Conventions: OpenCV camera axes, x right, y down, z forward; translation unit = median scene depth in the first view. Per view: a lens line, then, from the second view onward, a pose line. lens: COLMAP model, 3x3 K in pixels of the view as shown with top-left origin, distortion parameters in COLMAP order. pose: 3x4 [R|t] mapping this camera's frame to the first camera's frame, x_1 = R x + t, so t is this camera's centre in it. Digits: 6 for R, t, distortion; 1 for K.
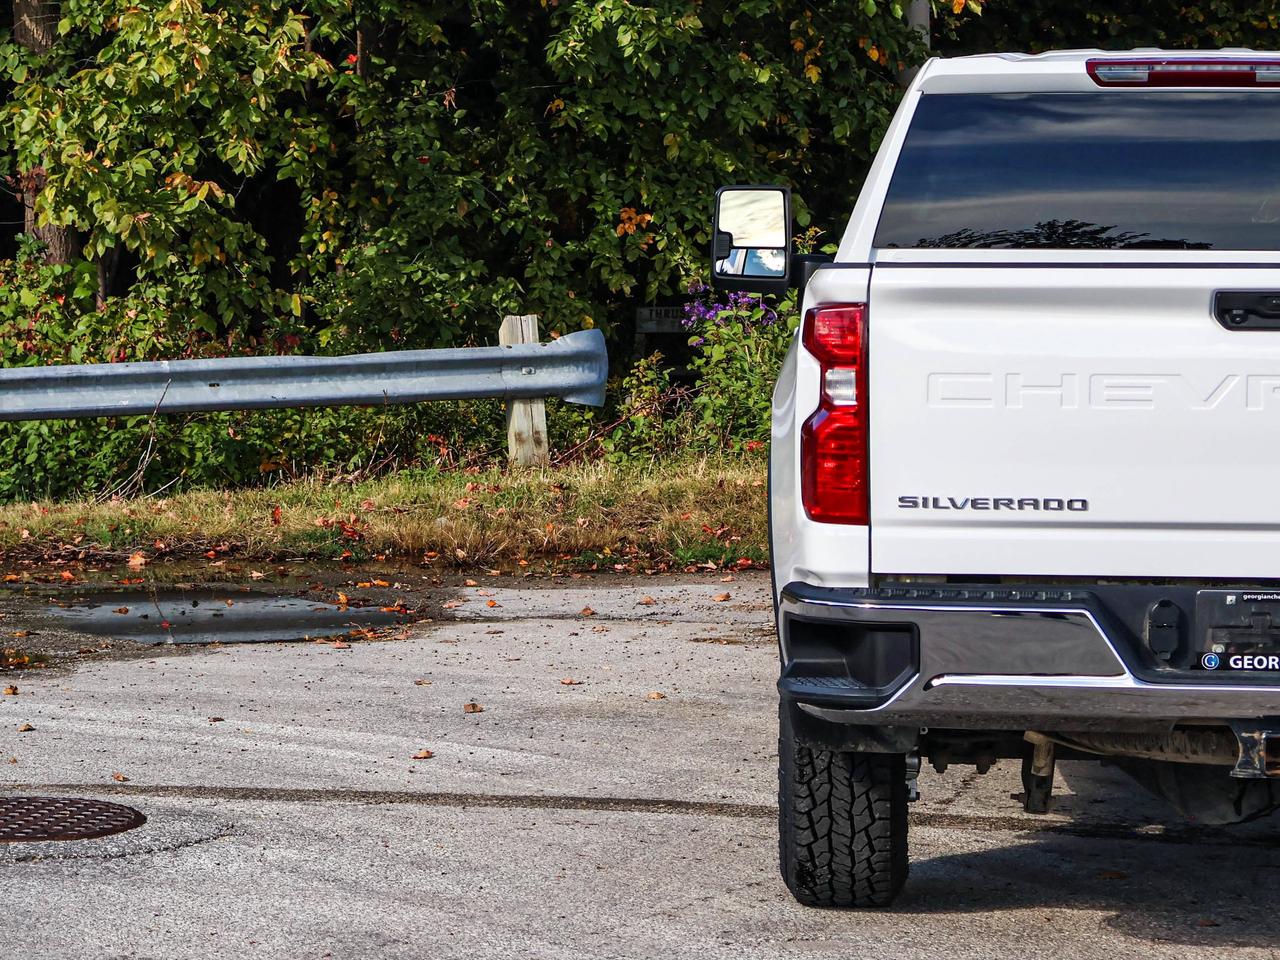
lens RADIAL K [[3809.2, 0, 641.0], [0, 3809.2, 420.3], [0, 0, 1]] dist [-0.031537, 1.475938]
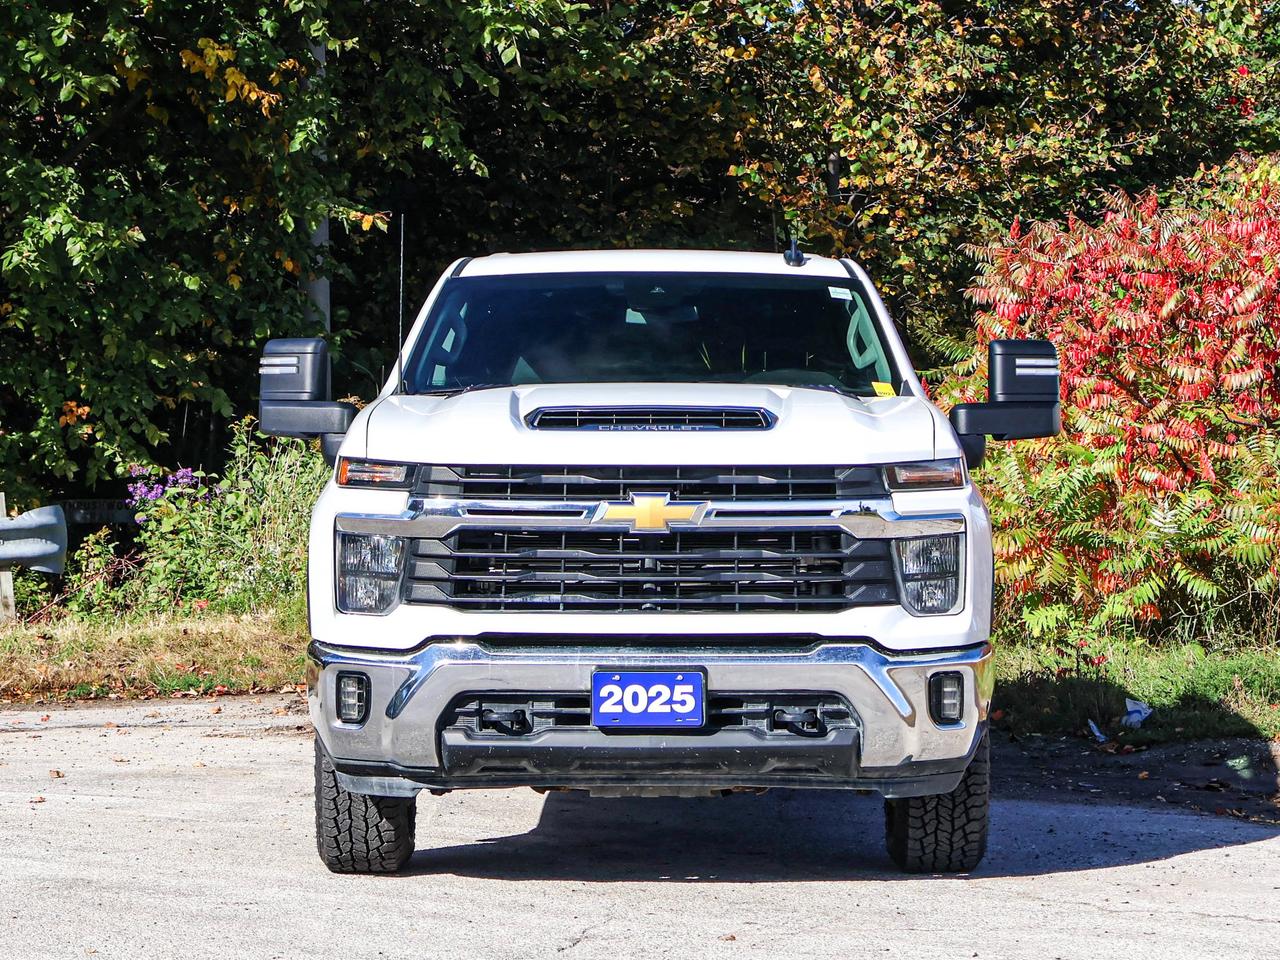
lens RADIAL K [[3809.2, 0, 641.0], [0, 3809.2, 420.3], [0, 0, 1]] dist [-0.031537, 1.475938]
pose [[0.984875, -0.003167, 0.173236, -0.035423], [0.013021, 0.998359, -0.055773, 0.015558], [-0.172775, 0.057185, 0.983300, -0.136675]]
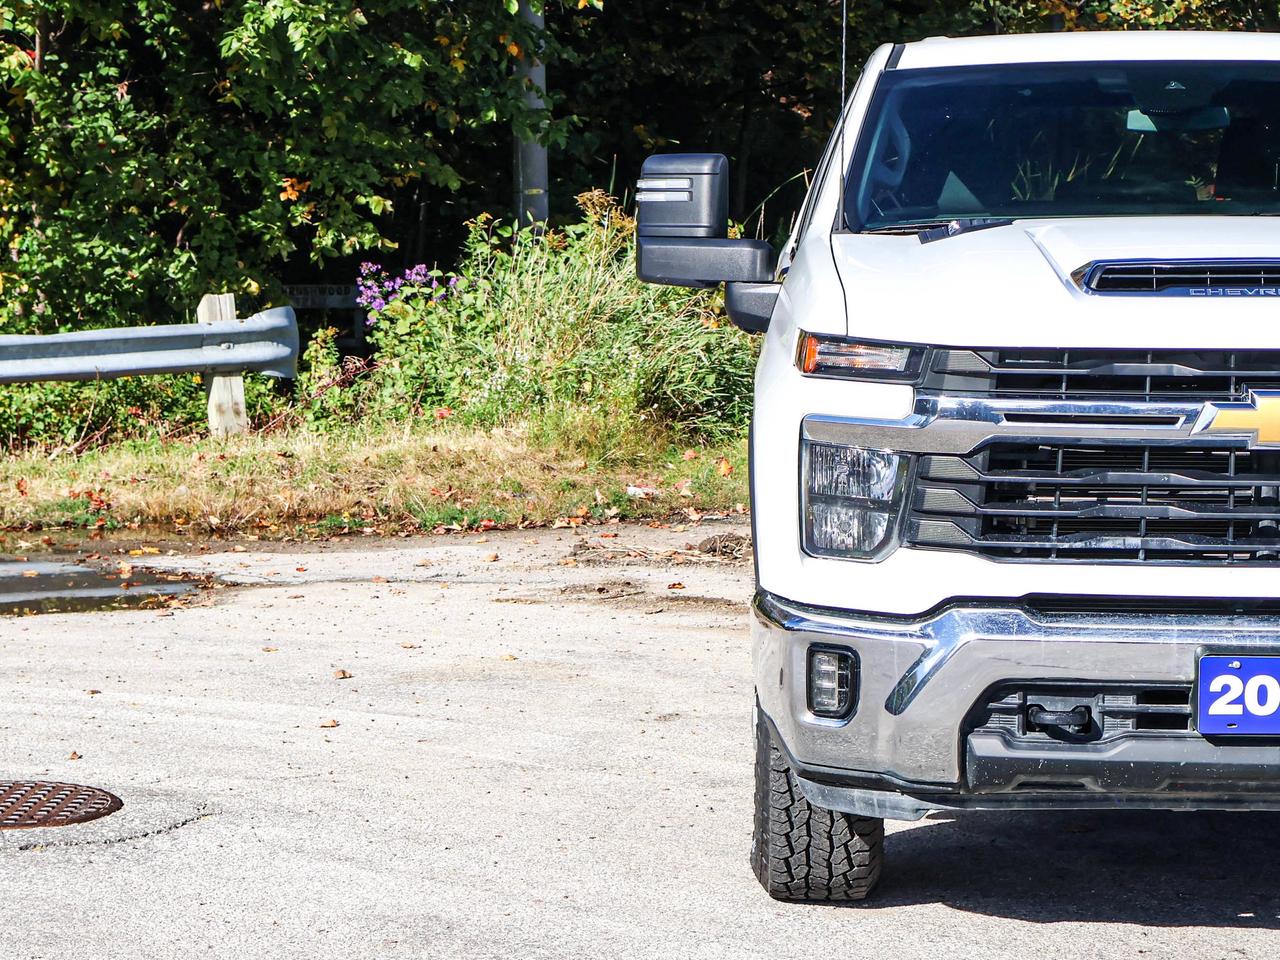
lens RADIAL K [[3400.4, 0, 598.2], [0, 3400.4, 477.6], [0, 0, 1]] dist [0.067088, 0.559357]
pose [[0.991892, -0.017977, 0.125806, -0.044842], [0.014466, 0.999481, 0.028768, -0.001944], [-0.126258, -0.026715, 0.991638, 0.034676]]
